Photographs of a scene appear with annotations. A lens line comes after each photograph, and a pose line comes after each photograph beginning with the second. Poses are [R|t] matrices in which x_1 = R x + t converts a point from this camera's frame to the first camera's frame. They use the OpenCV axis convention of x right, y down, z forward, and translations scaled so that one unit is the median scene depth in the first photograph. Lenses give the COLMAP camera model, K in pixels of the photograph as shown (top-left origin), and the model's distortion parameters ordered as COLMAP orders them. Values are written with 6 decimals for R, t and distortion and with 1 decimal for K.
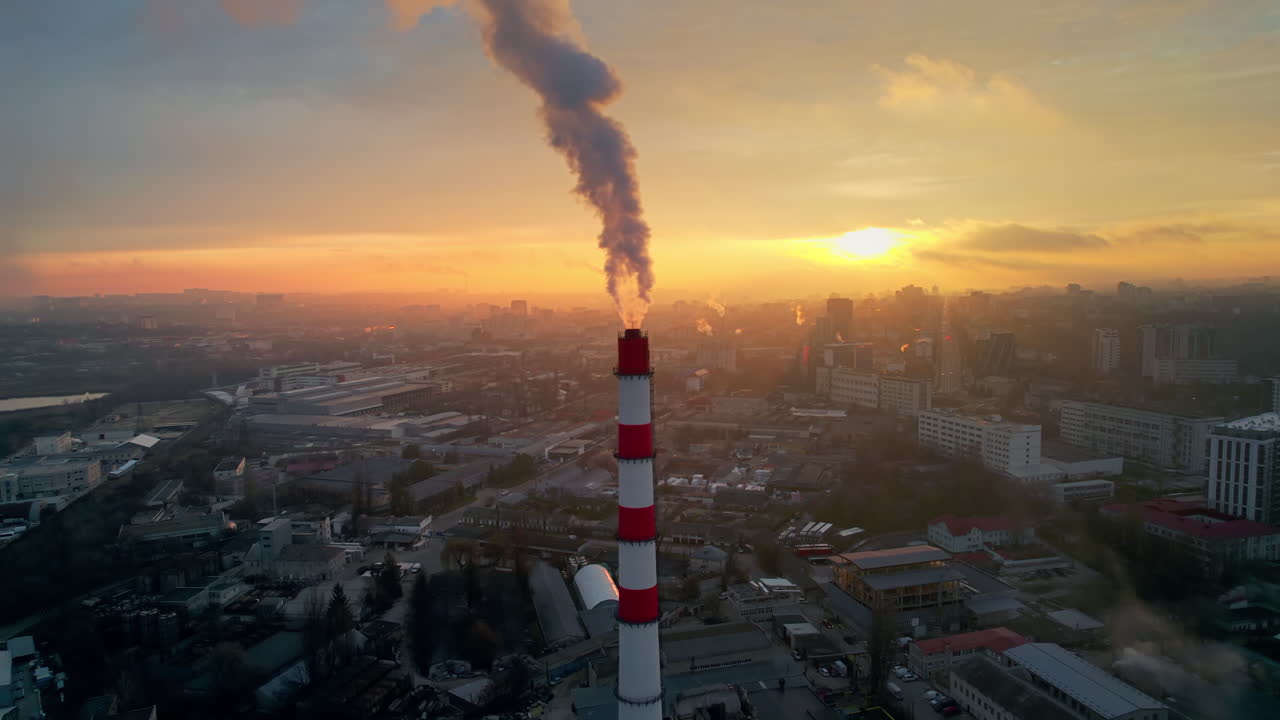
lens RADIAL K [[844.0, 0, 640.0], [0, 844.0, 360.0], [0, 0, 1]] dist [-0.004327, -0.000275]
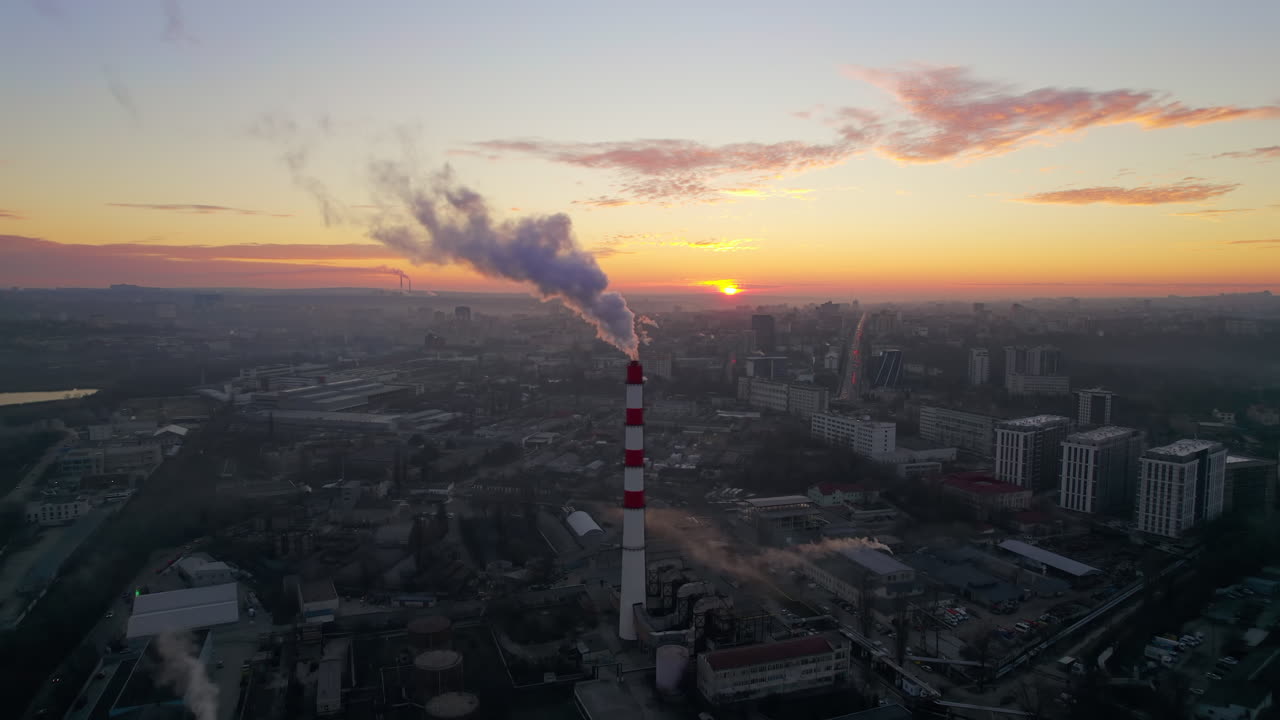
lens RADIAL K [[844.0, 0, 640.0], [0, 844.0, 360.0], [0, 0, 1]] dist [-0.004327, -0.000275]
pose [[0.996452, 0.018191, 0.082179, -0.049270], [-0.017673, 0.999819, -0.007027, -0.007397], [-0.082292, 0.005550, 0.996593, -0.305159]]
